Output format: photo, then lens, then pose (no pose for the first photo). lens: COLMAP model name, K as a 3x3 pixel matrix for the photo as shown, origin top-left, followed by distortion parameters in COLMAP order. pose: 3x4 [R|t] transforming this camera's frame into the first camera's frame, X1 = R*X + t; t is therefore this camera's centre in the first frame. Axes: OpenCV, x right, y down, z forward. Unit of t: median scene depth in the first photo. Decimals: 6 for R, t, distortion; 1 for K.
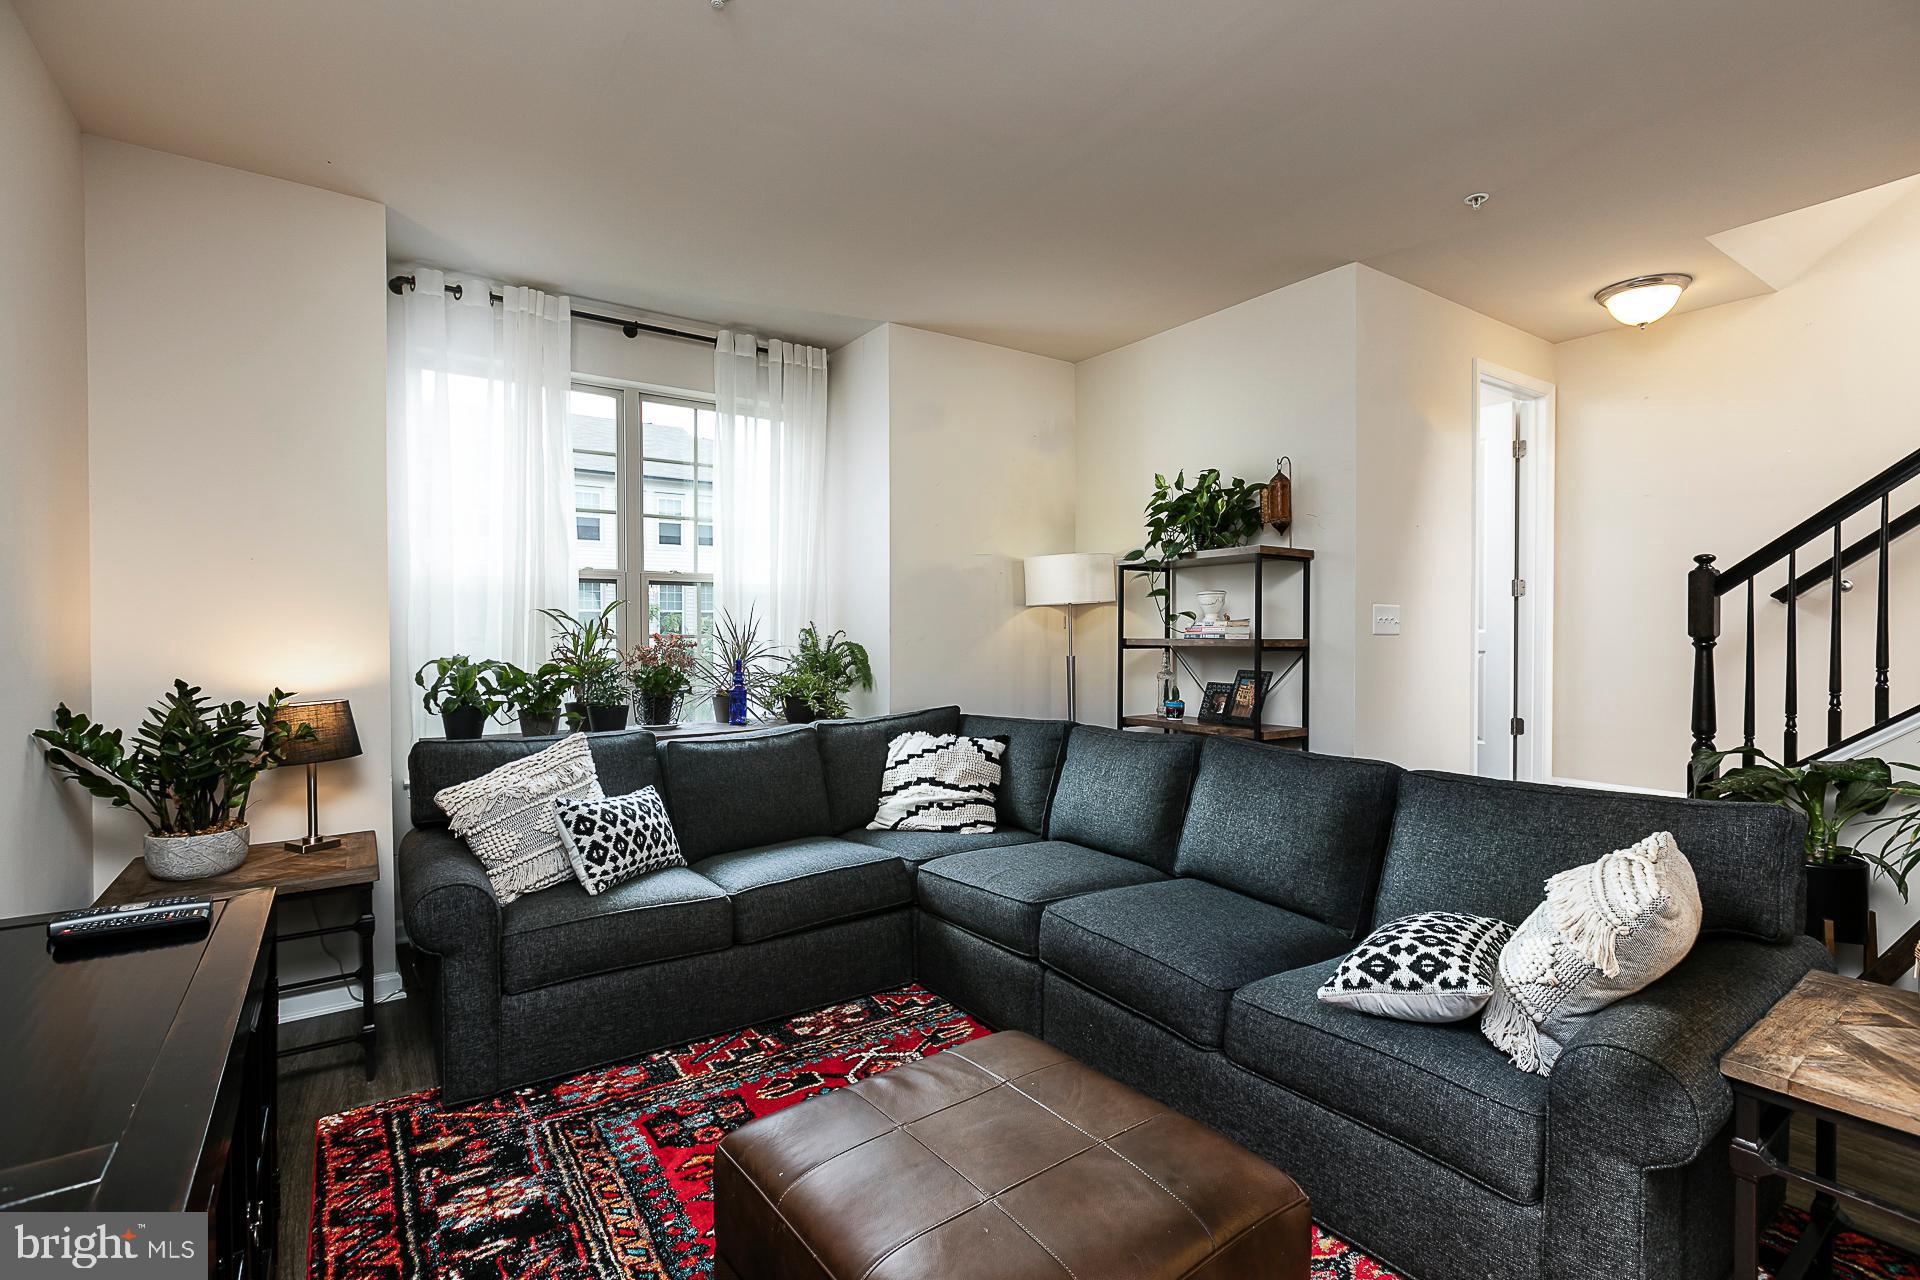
lens RADIAL K [[875.7, 0, 946.4], [0, 875.7, 638.9], [0, 0, 1]] dist [-0.001737, -0.000376]
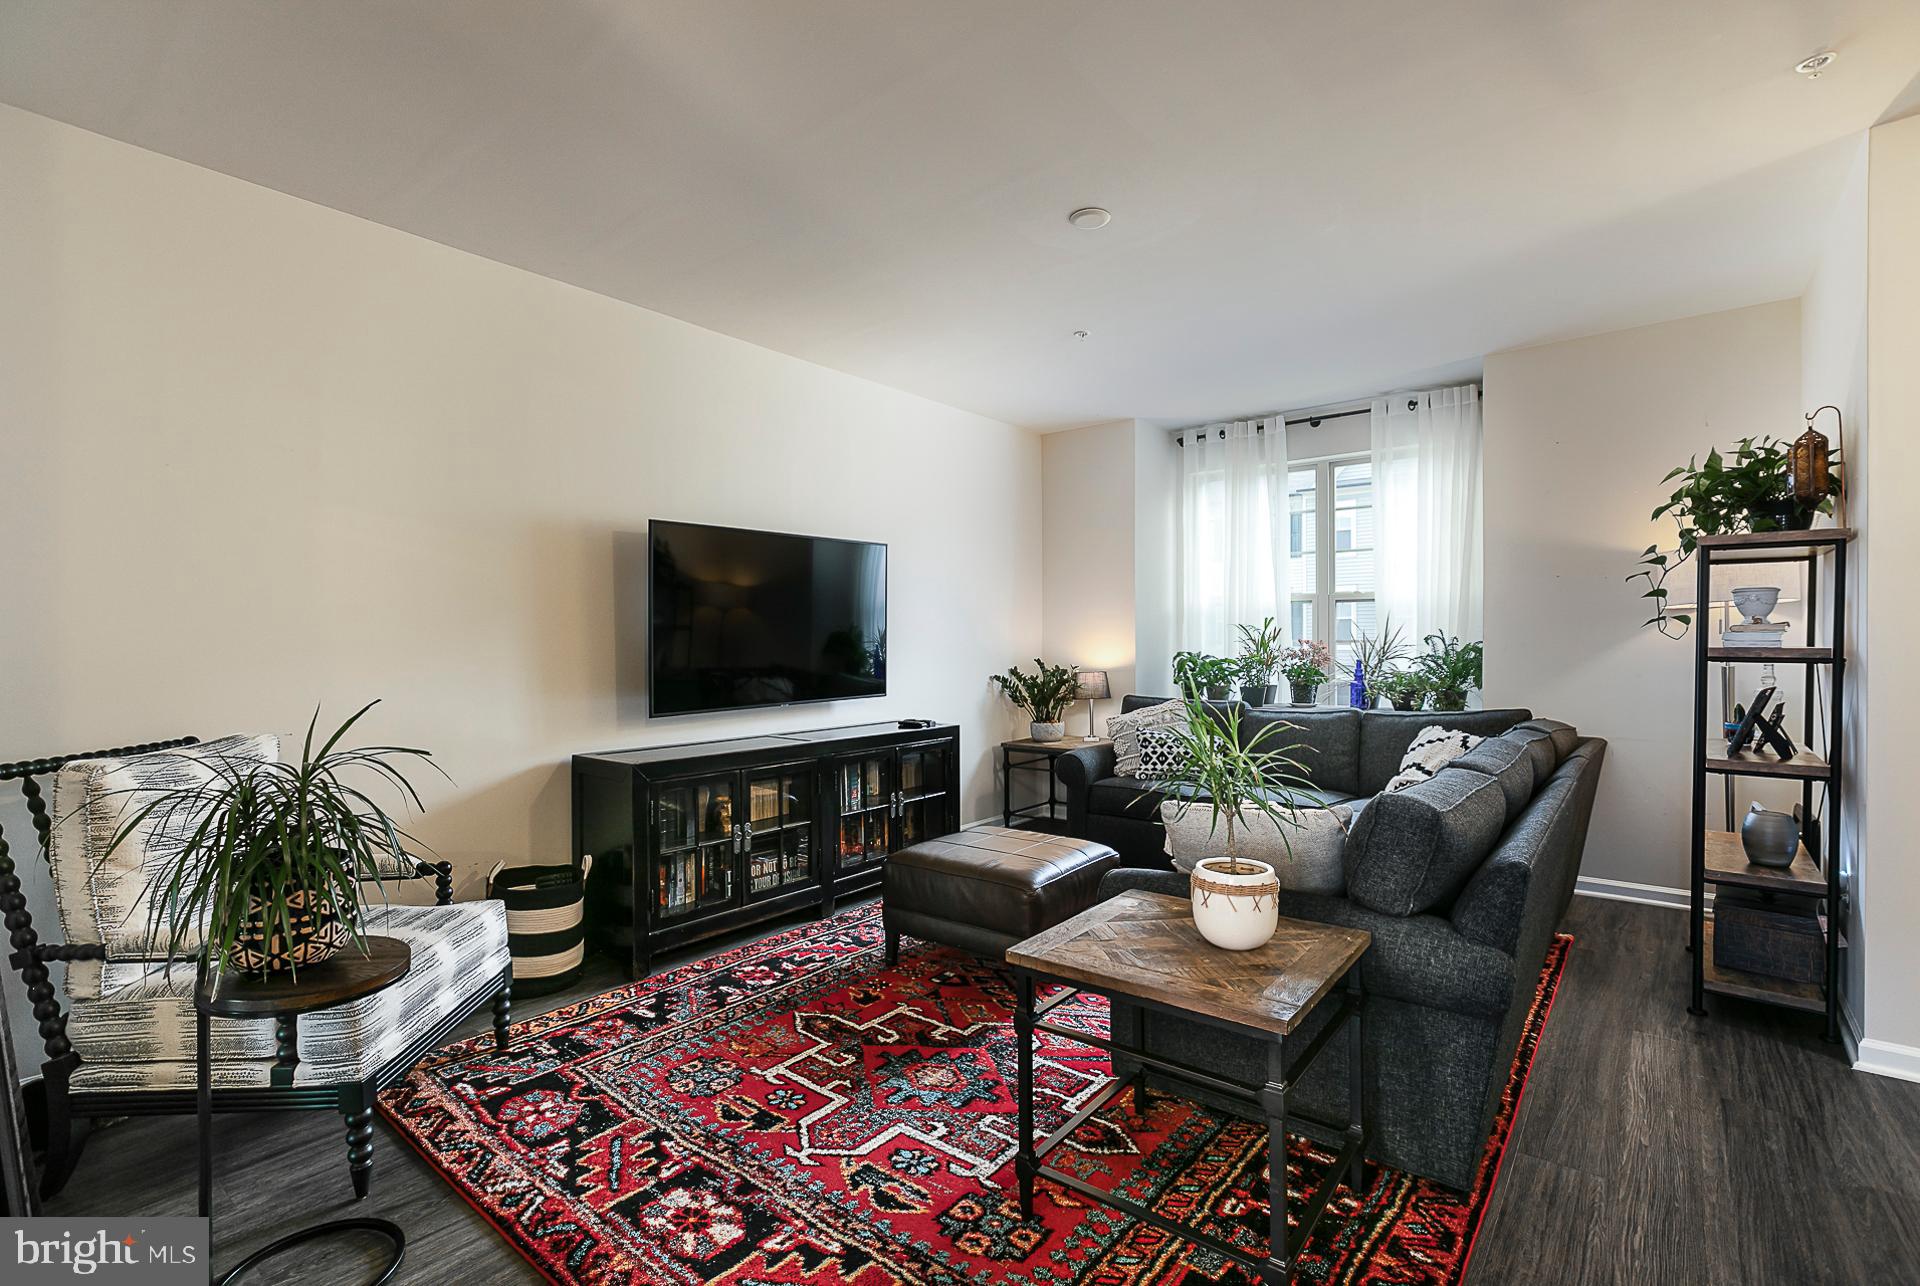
lens RADIAL K [[875.7, 0, 946.4], [0, 875.7, 641.9], [0, 0, 1]] dist [-0.001737, -0.000376]
pose [[0.268694, 0.004000, -0.963217, 0.893410], [-0.006205, 0.999978, 0.002421, -0.002665], [0.963206, 0.005326, 0.268713, 0.066064]]
